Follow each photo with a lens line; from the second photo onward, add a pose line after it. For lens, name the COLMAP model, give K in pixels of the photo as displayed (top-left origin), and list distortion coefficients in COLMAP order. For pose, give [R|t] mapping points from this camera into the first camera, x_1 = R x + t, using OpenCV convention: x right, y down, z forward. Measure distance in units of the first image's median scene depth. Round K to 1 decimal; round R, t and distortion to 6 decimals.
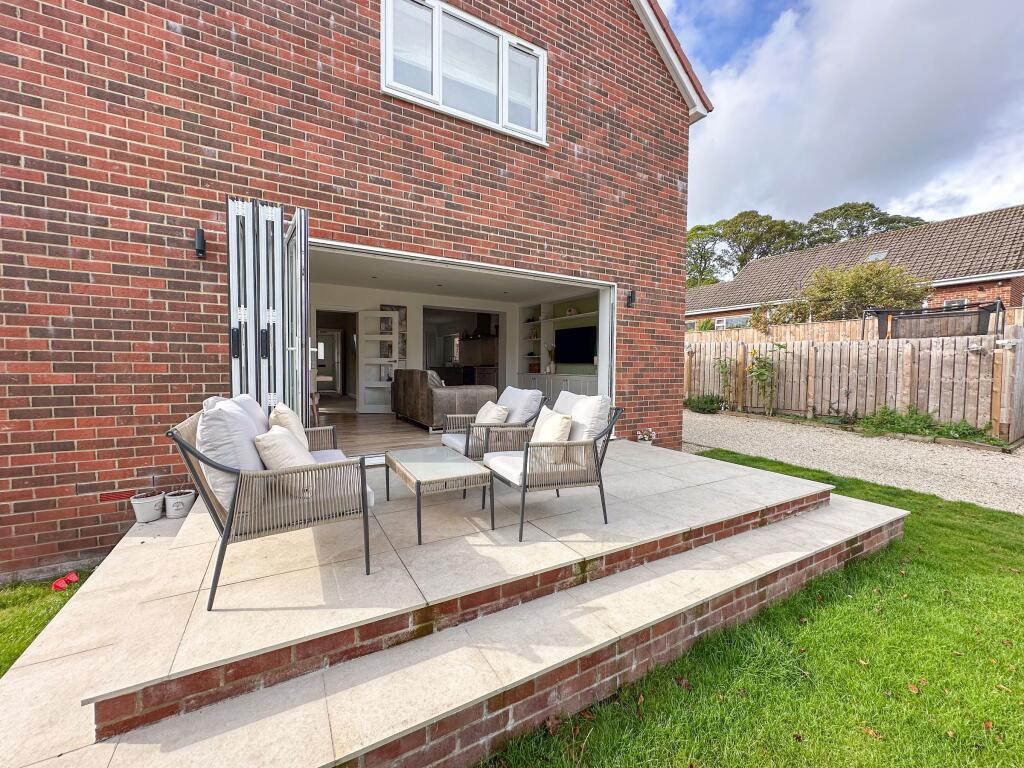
lens RADIAL K [[404.0, 0, 512.0], [0, 404.0, 384.0], [0, 0, 1]] dist [0.000383, -0.000042]
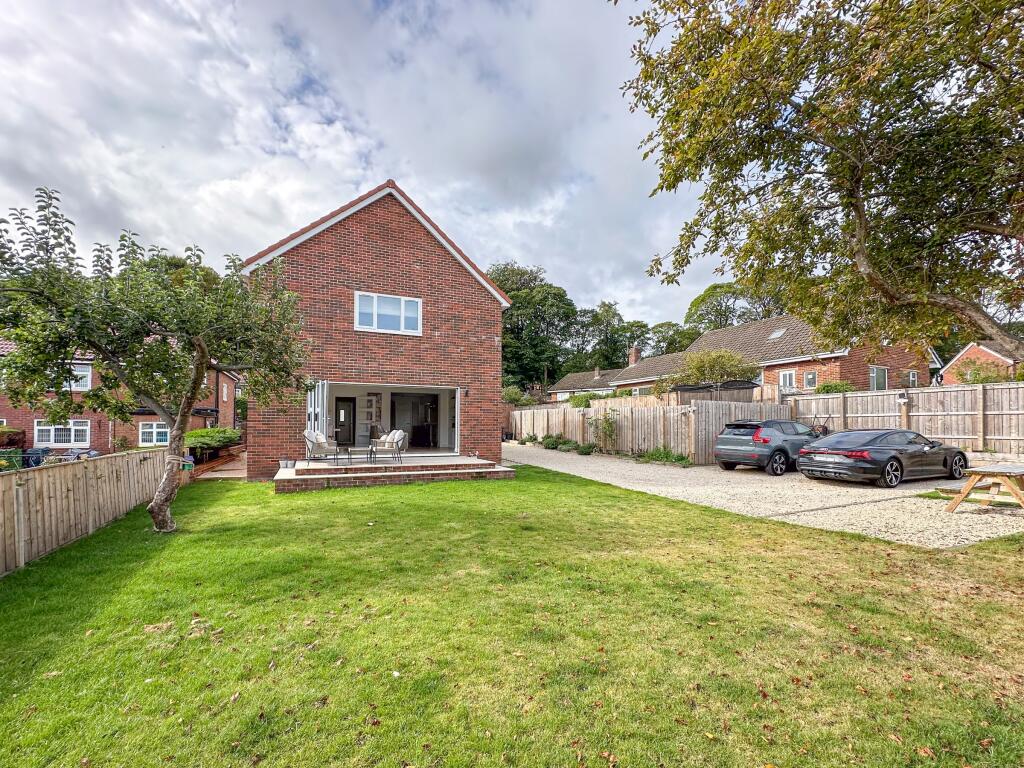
lens RADIAL K [[432.8, 0, 507.1], [0, 432.8, 424.2], [0, 0, 1]] dist [-0.000081, -0.000127]
pose [[0.995329, -0.007472, -0.096256, 0.769214], [0.002624, 0.998726, -0.050390, 0.086330], [0.096510, 0.049902, 0.994080, -1.412259]]
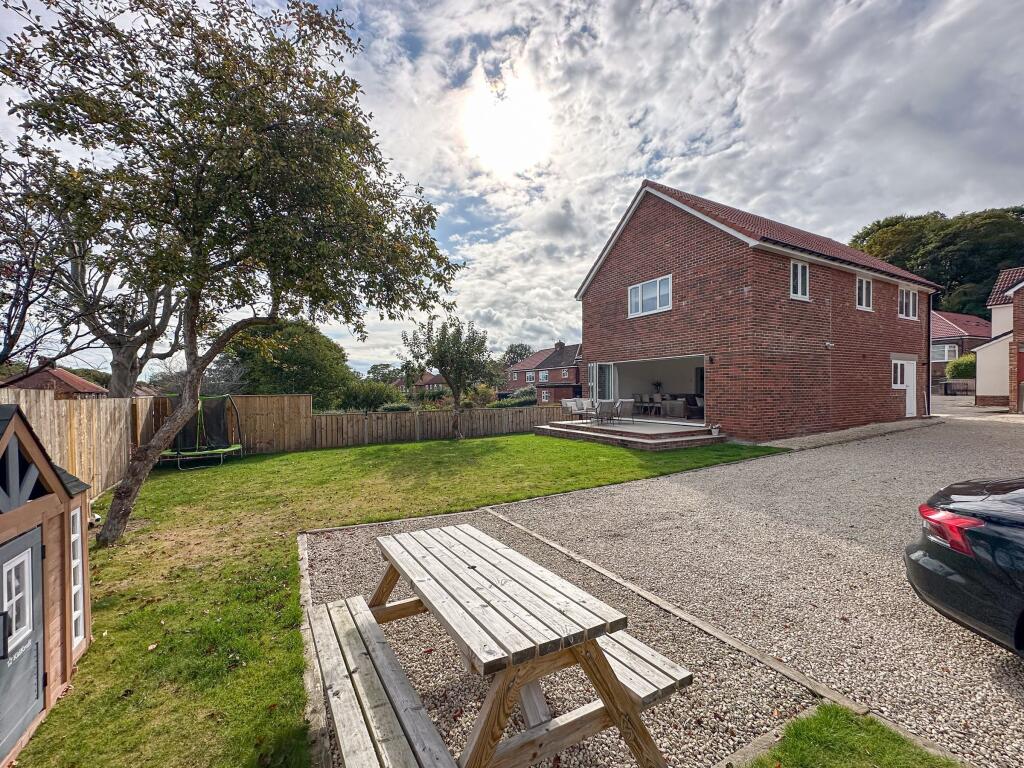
lens RADIAL K [[447.3, 0, 514.4], [0, 447.3, 395.0], [0, 0, 1]] dist [0.000149, -0.000010]
pose [[-0.003638, -0.006859, -0.999970, 2.644948], [-0.038004, 0.999255, -0.006716, 0.021930], [0.999271, 0.037979, -0.003896, 0.014521]]
